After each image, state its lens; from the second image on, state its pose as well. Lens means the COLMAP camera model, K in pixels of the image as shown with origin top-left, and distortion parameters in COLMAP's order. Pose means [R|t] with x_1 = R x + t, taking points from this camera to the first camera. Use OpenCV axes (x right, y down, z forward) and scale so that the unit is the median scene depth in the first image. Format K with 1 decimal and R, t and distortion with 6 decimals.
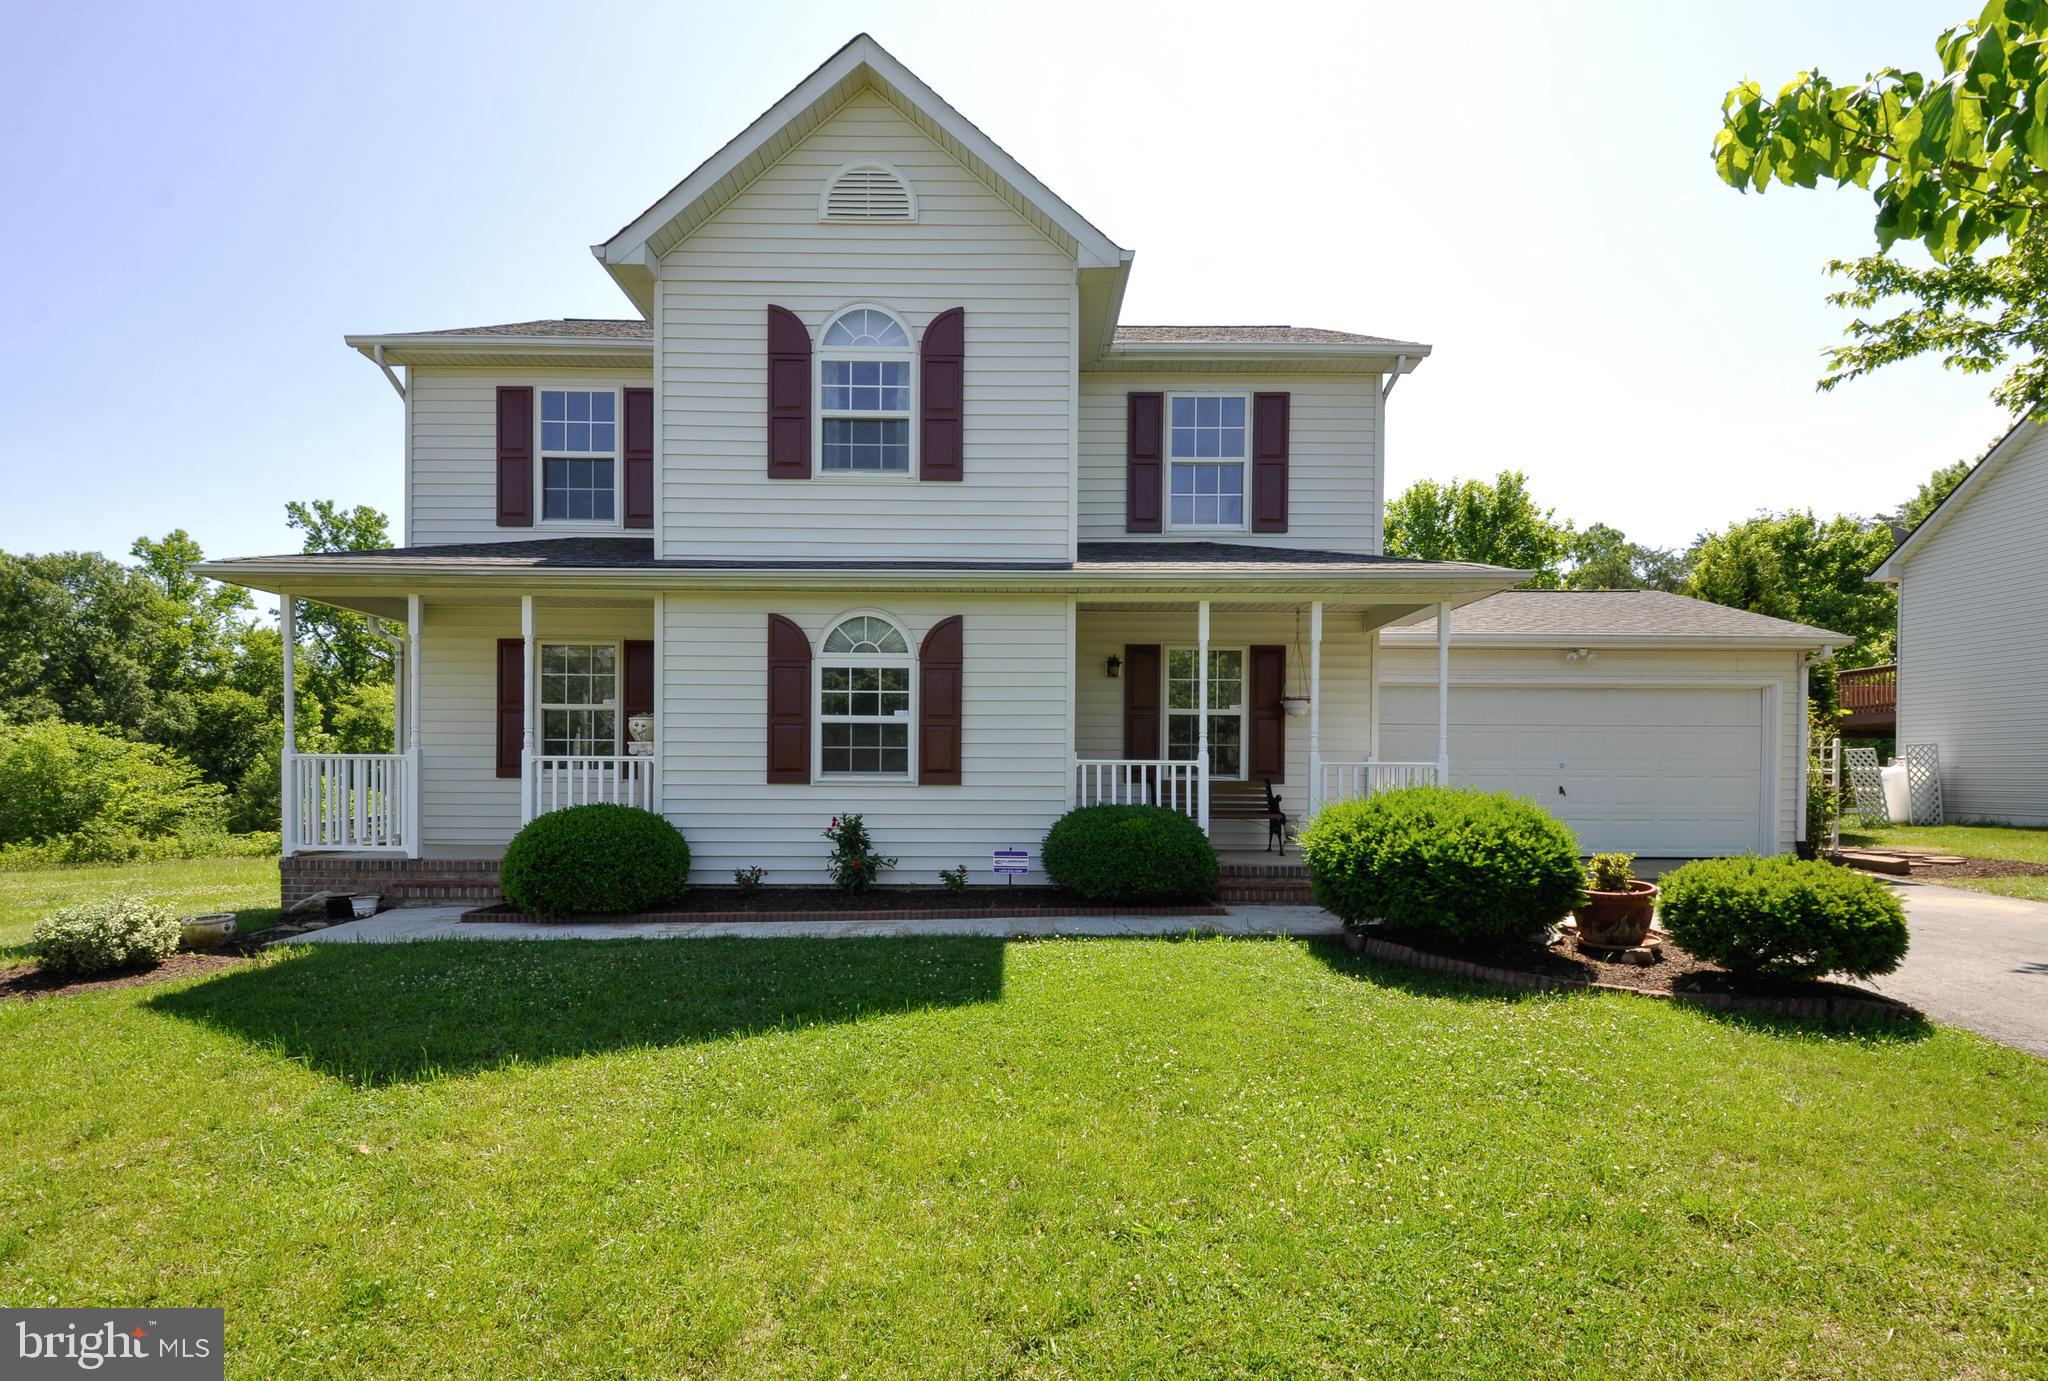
lens RADIAL K [[986.4, 0, 1022.8], [0, 986.4, 749.0], [0, 0, 1]] dist [-0.003940, -0.000118]
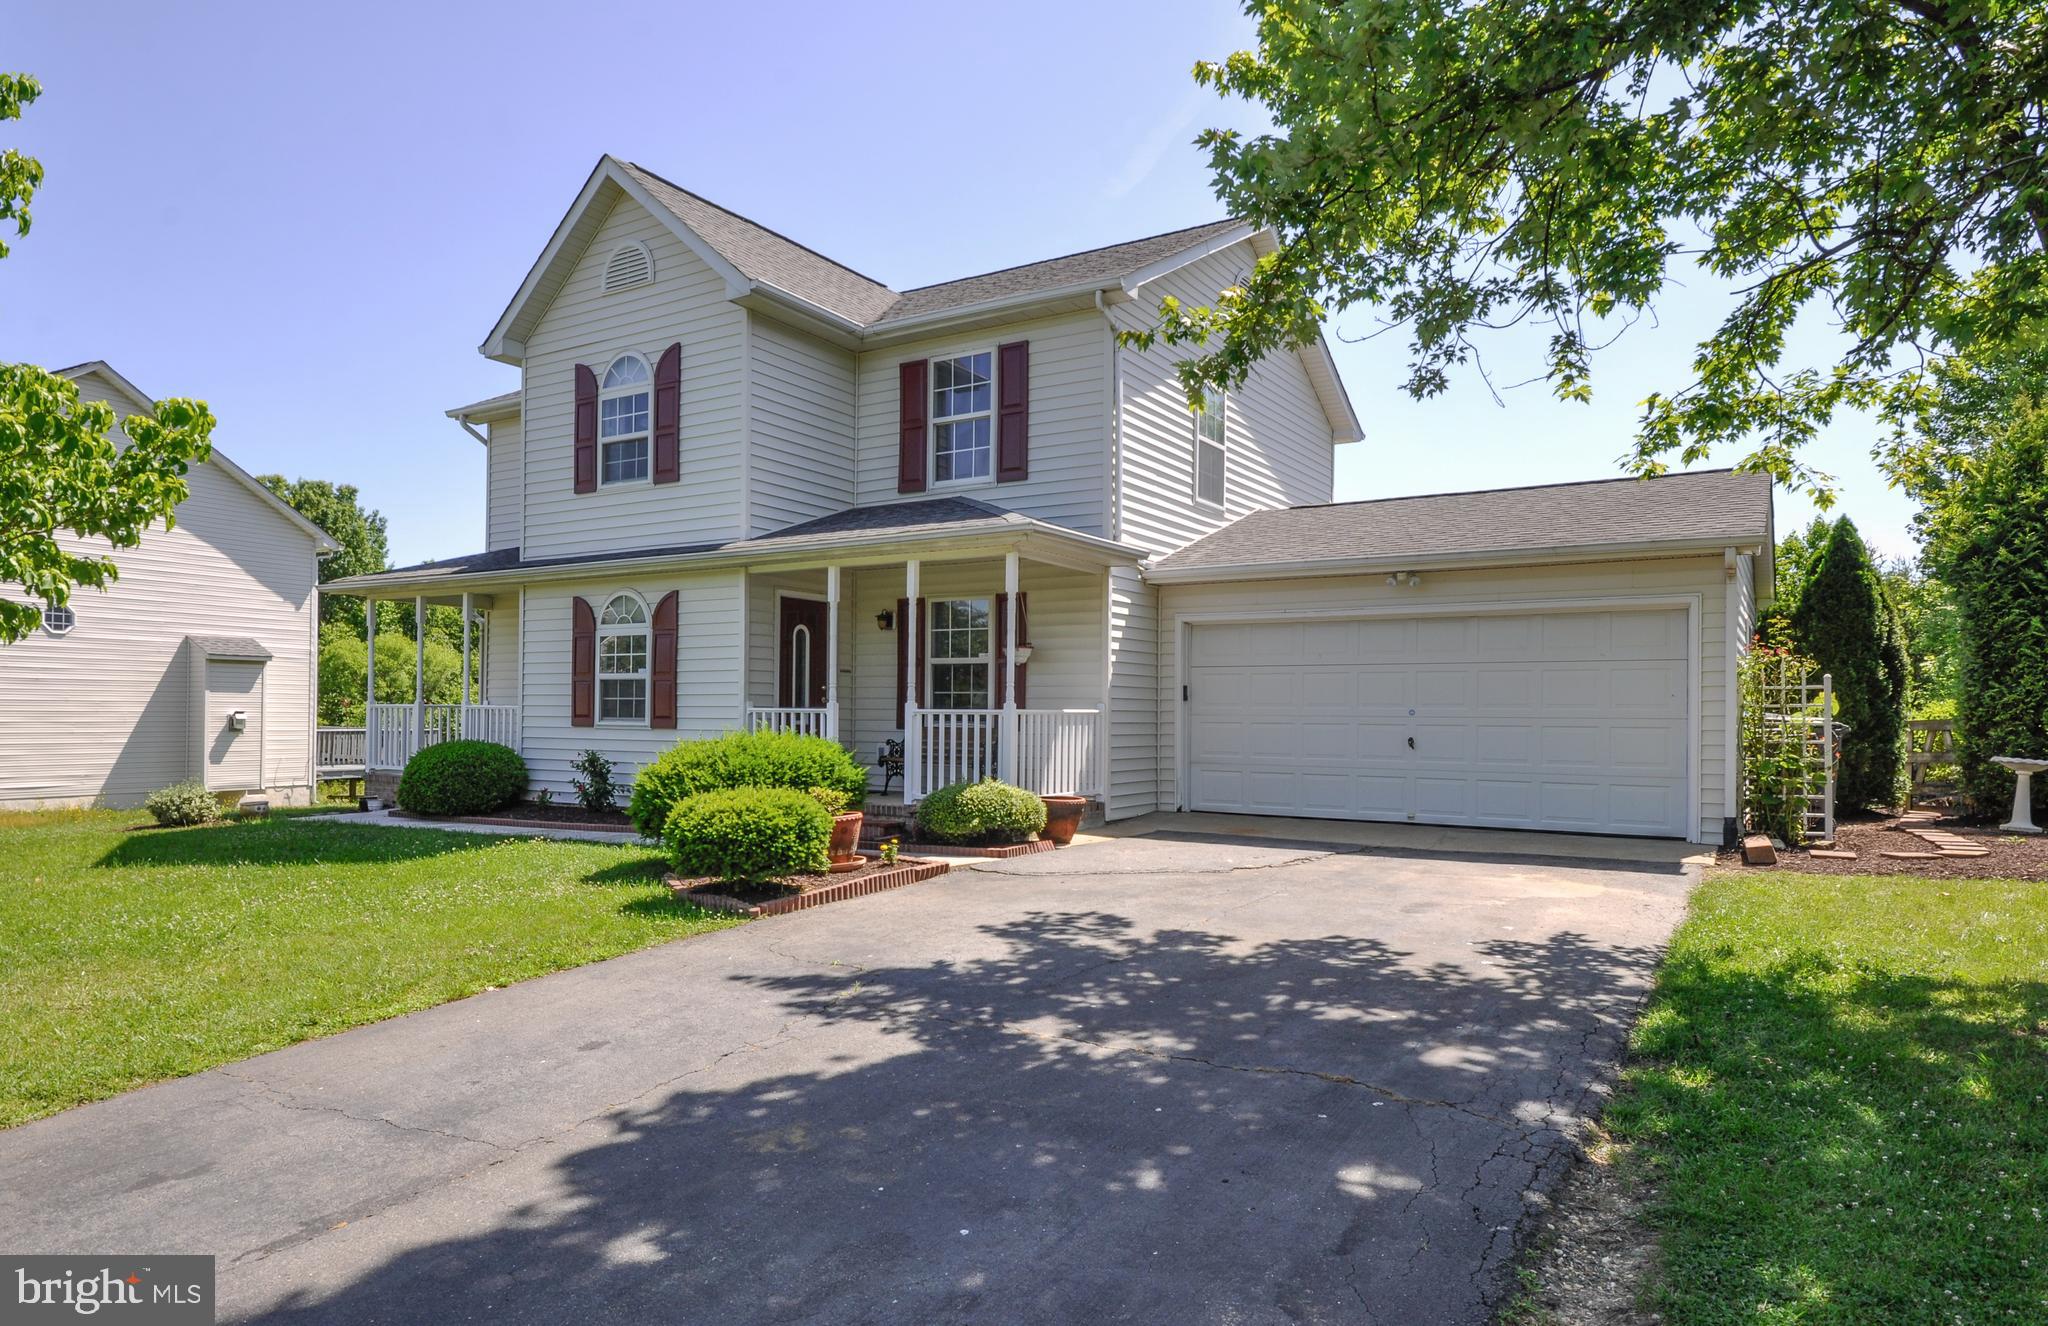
lens RADIAL K [[1183.9, 0, 1024.0], [0, 1183.9, 663.0], [0, 0, 1]] dist [0.002016, 0.000146]
pose [[0.841626, -0.023634, -0.539543, 1.094480], [0.005518, 0.999366, -0.035168, 0.009415], [0.540032, 0.026621, 0.841223, -0.005583]]
